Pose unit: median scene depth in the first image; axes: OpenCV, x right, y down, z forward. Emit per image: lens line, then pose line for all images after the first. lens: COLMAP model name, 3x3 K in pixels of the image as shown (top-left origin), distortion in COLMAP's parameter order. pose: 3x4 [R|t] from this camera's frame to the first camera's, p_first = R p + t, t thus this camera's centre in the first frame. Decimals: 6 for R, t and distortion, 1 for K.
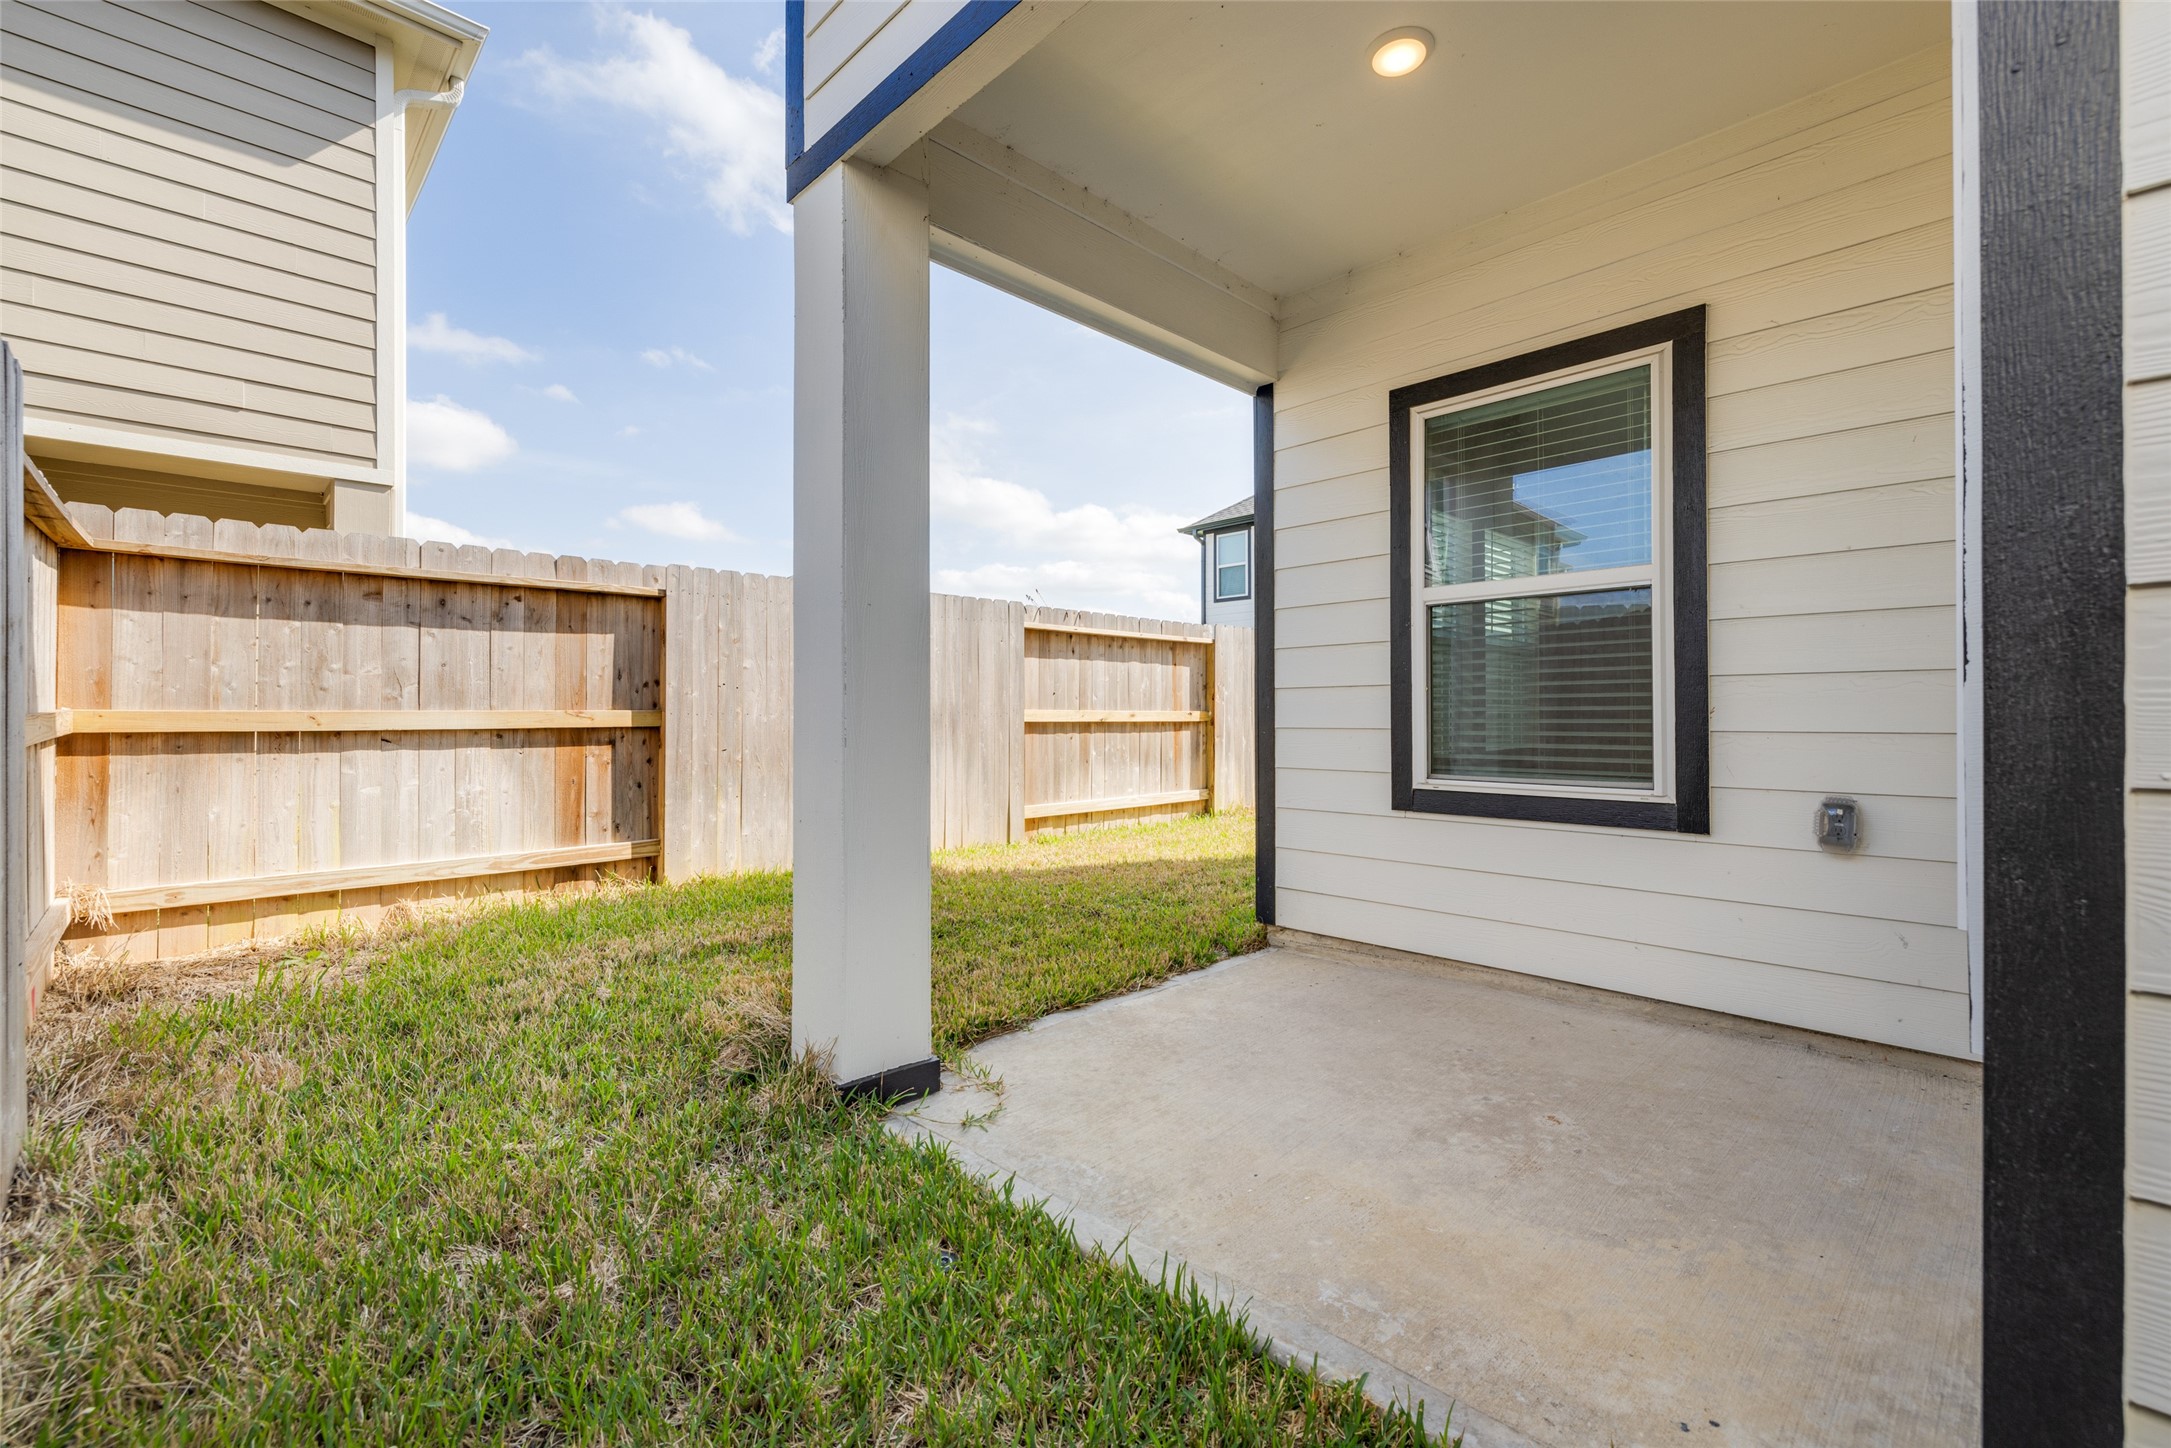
lens RADIAL K [[943.1, 0, 1111.5], [0, 943.1, 723.1], [0, 0, 1]] dist [0.000994, 0.000293]
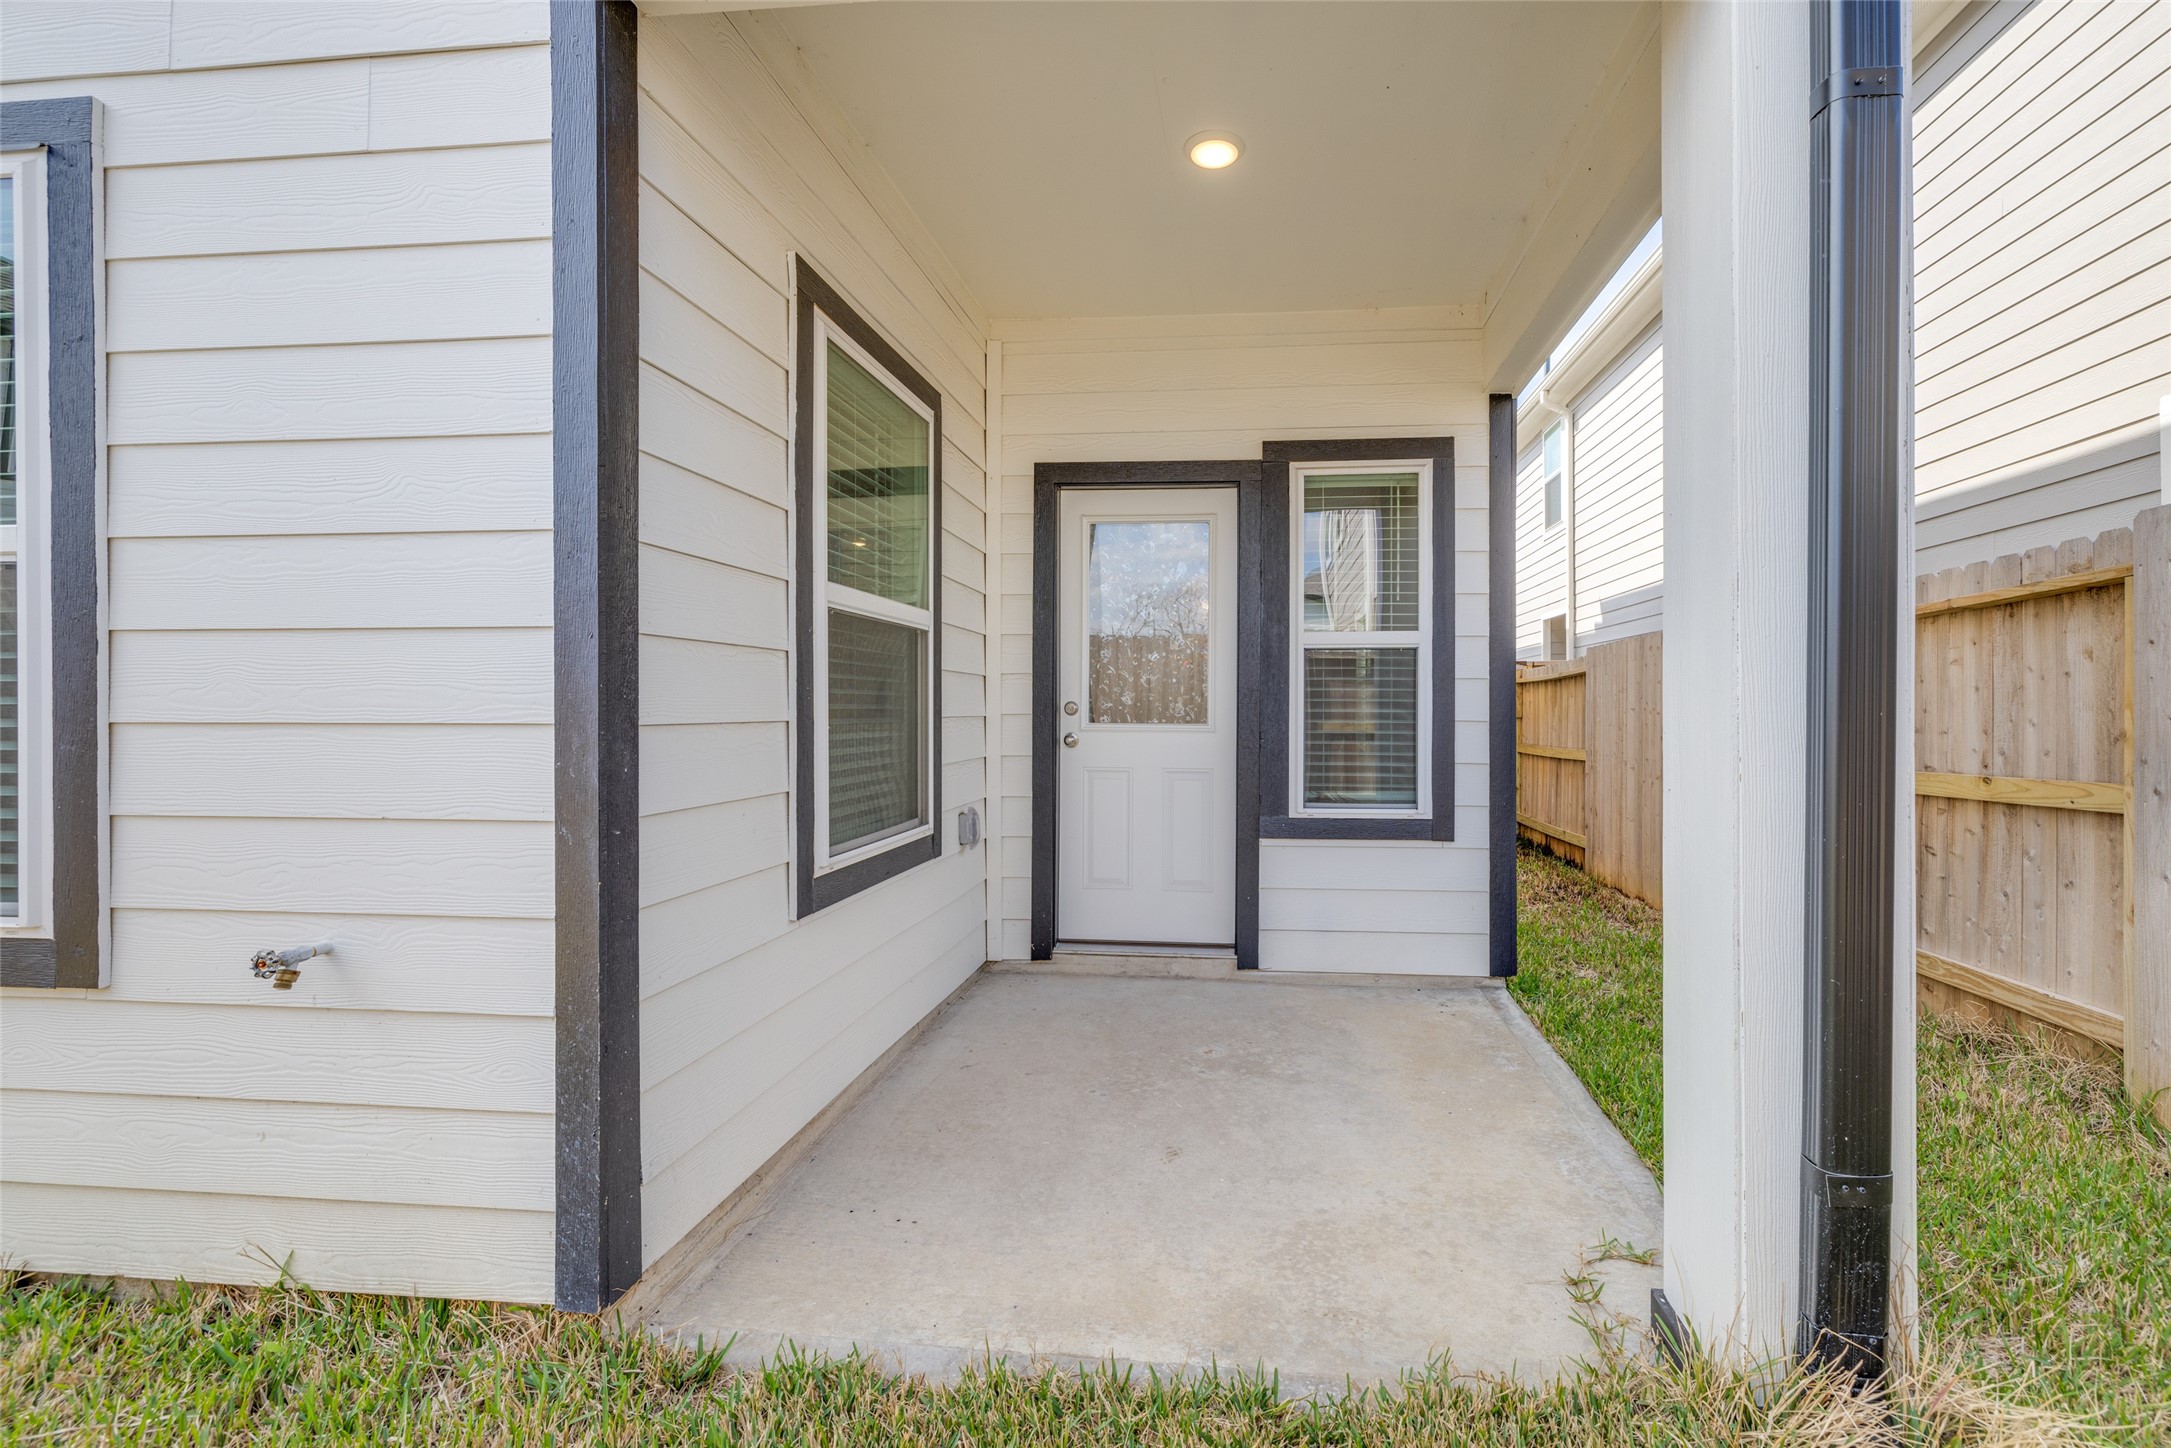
lens RADIAL K [[962.9, 0, 1166.6], [0, 962.9, 717.0], [0, 0, 1]] dist [-0.000423, 0.000128]
pose [[-0.639338, 0.002185, 0.768923, -0.442629], [0.014538, 0.999852, 0.009246, -0.058442], [-0.768788, 0.017090, -0.639275, 1.534629]]
